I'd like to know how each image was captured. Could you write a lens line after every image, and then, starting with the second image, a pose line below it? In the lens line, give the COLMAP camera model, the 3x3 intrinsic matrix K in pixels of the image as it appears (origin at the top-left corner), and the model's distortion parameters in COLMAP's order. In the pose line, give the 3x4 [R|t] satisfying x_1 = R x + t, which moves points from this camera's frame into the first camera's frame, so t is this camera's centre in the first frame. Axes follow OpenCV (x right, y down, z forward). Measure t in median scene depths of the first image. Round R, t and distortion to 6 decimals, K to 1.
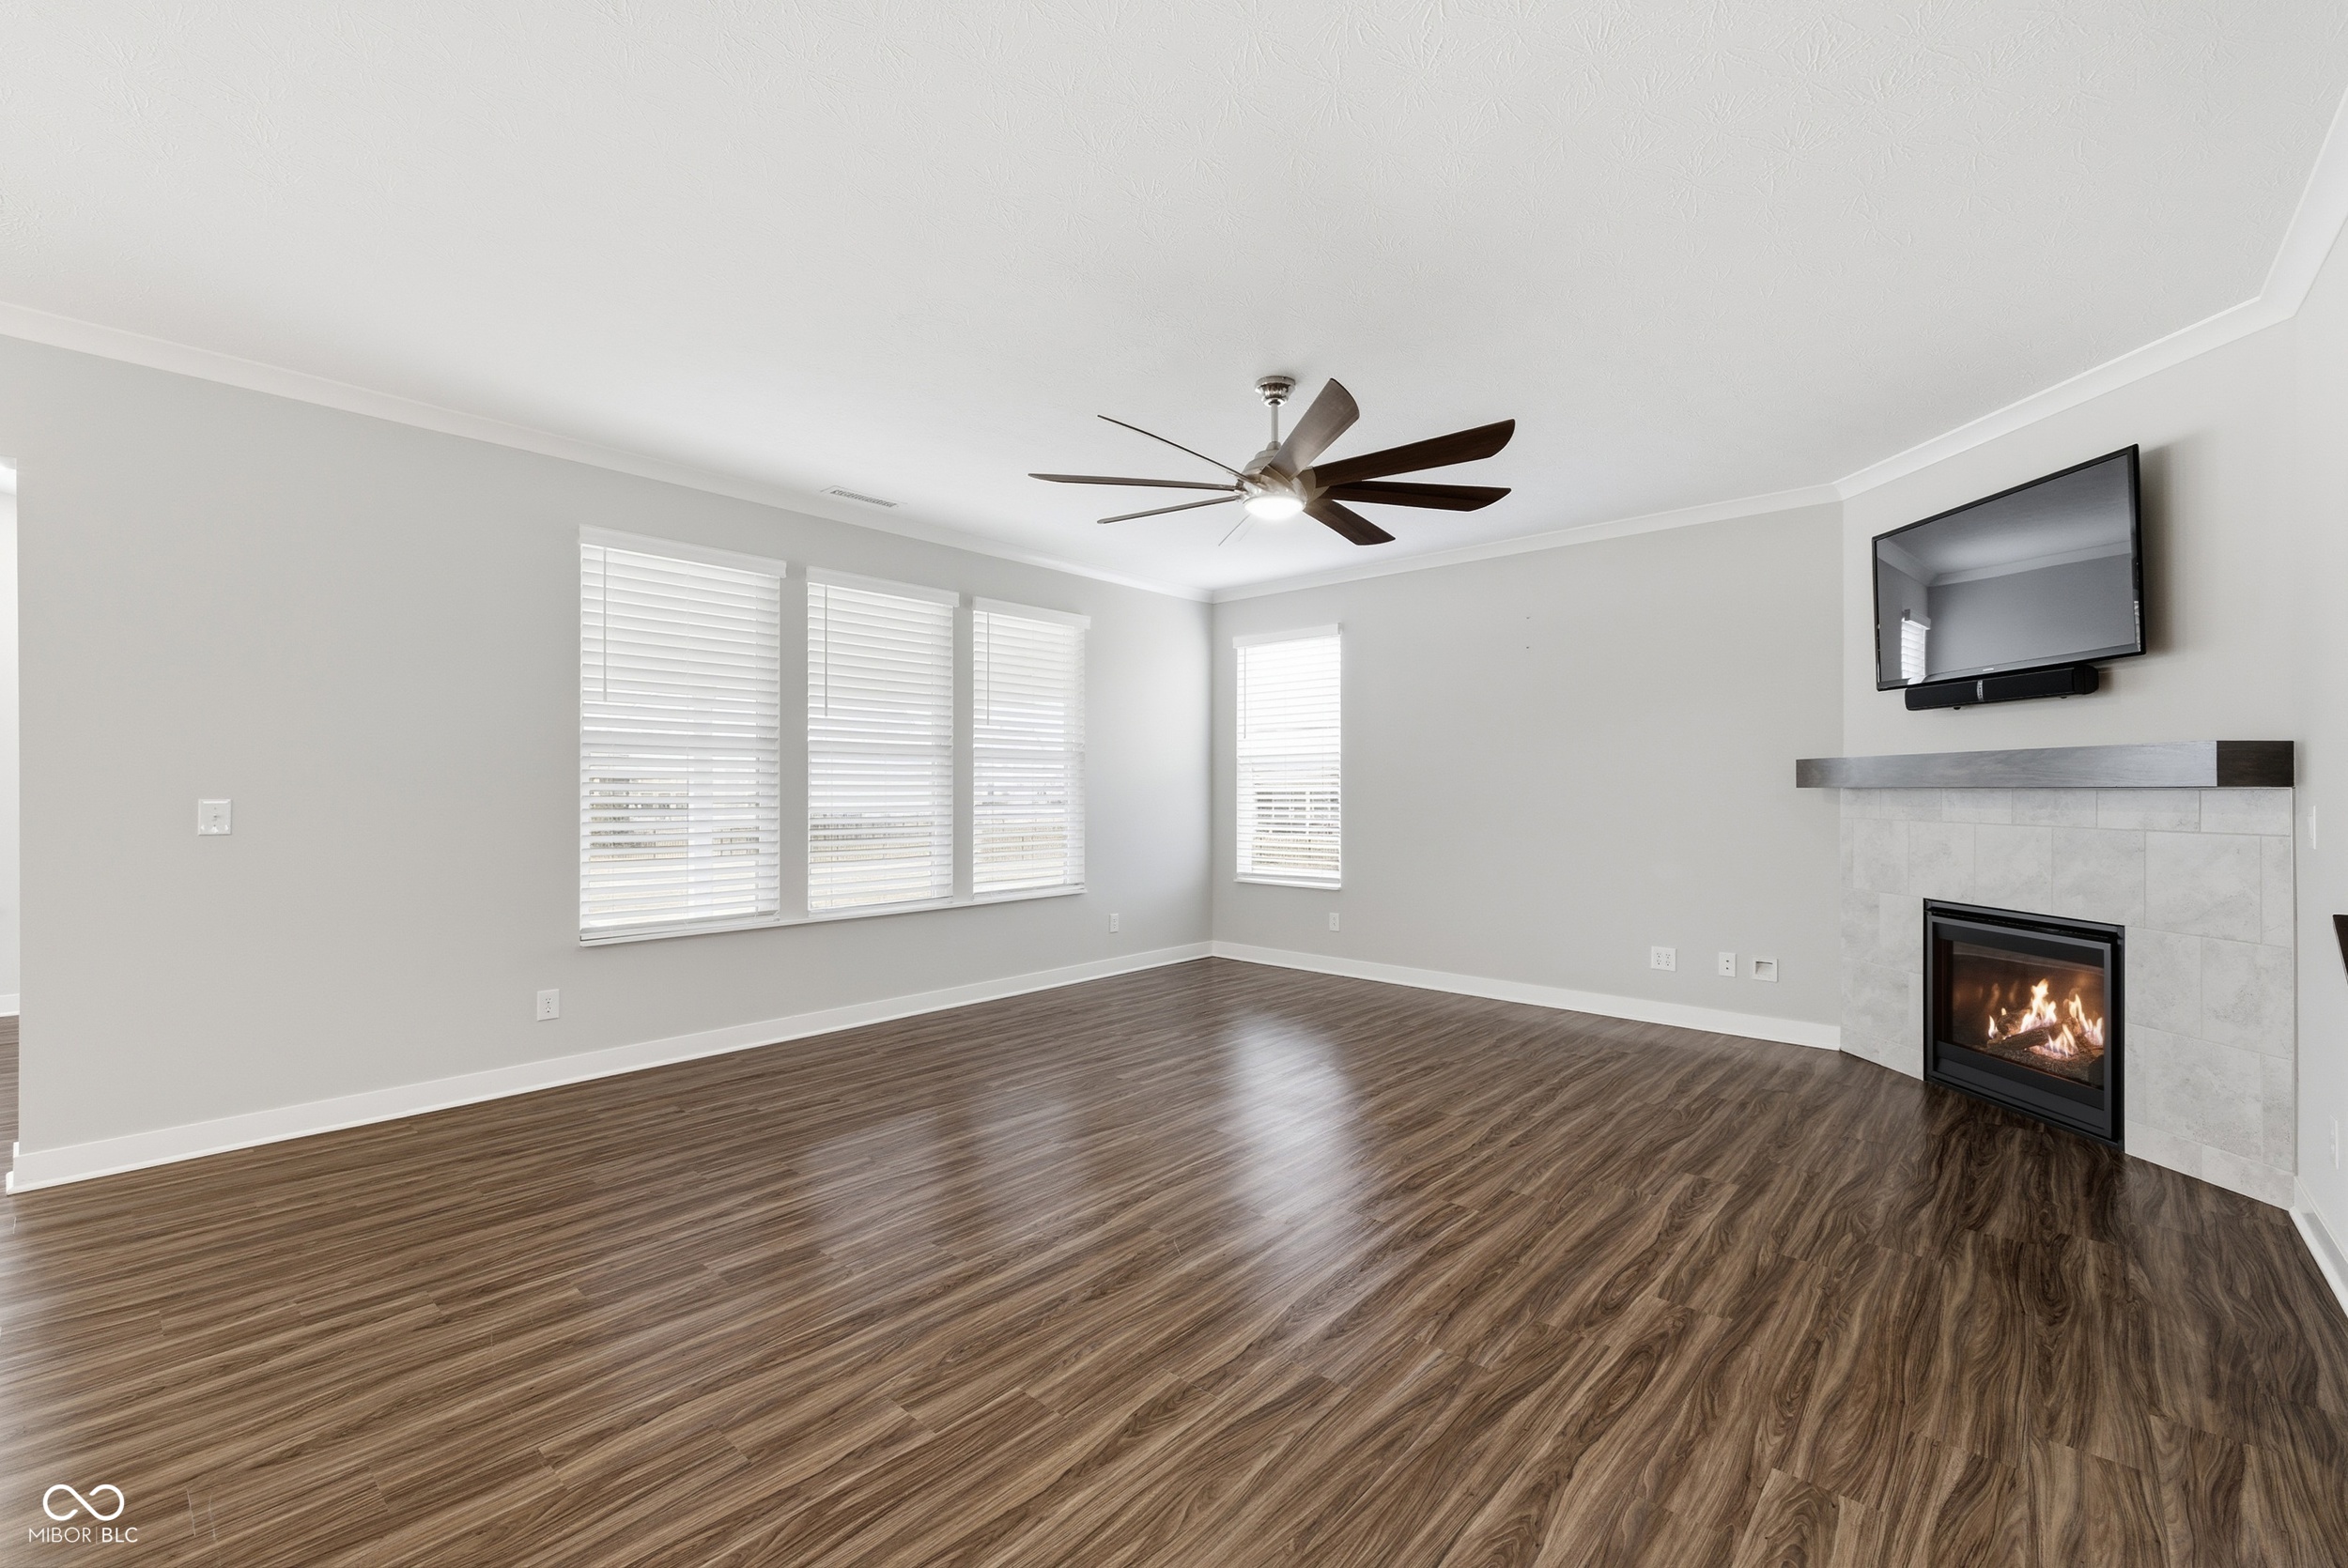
lens RADIAL K [[990.5, 0, 1168.3], [0, 990.5, 788.3], [0, 0, 1]] dist [0.004323, -0.000113]
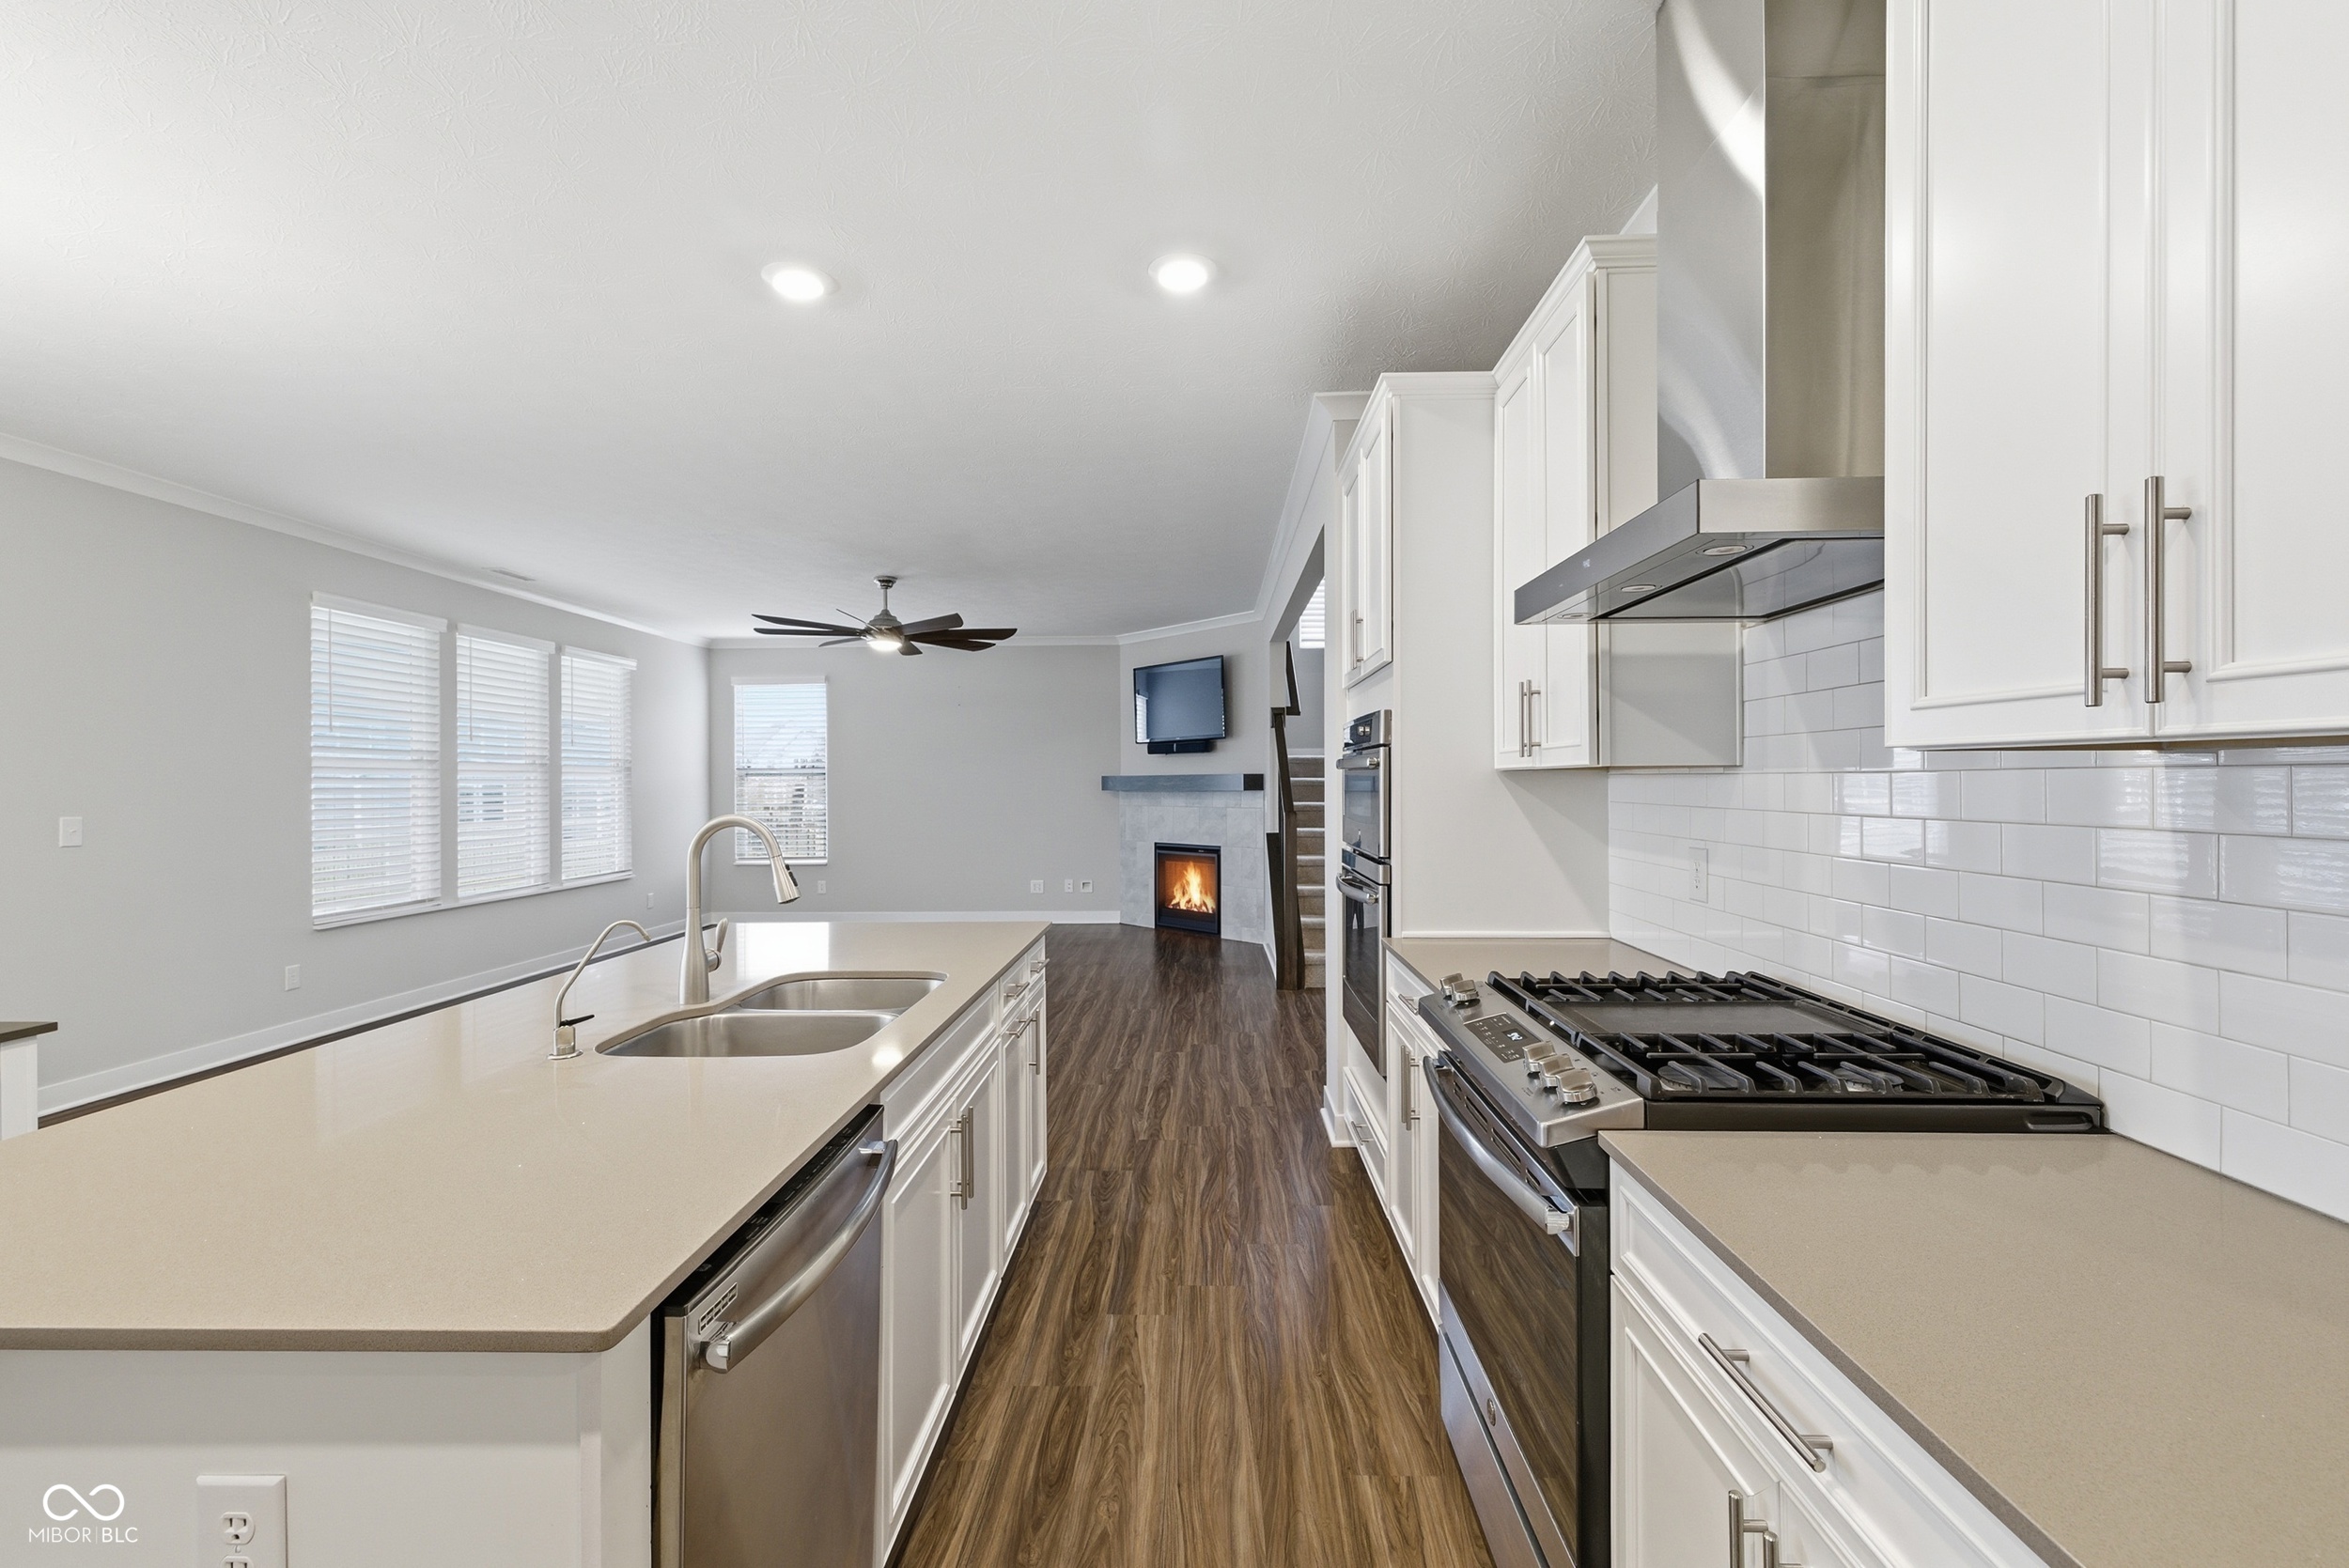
lens RADIAL K [[991.0, 0, 1176.3], [0, 991.0, 784.4], [0, 0, 1]] dist [0.004323, -0.000113]
pose [[0.764153, -0.006895, 0.644999, -0.527940], [0.005915, 0.999976, 0.003683, -0.019560], [-0.645008, 0.001001, 0.764175, -0.602786]]
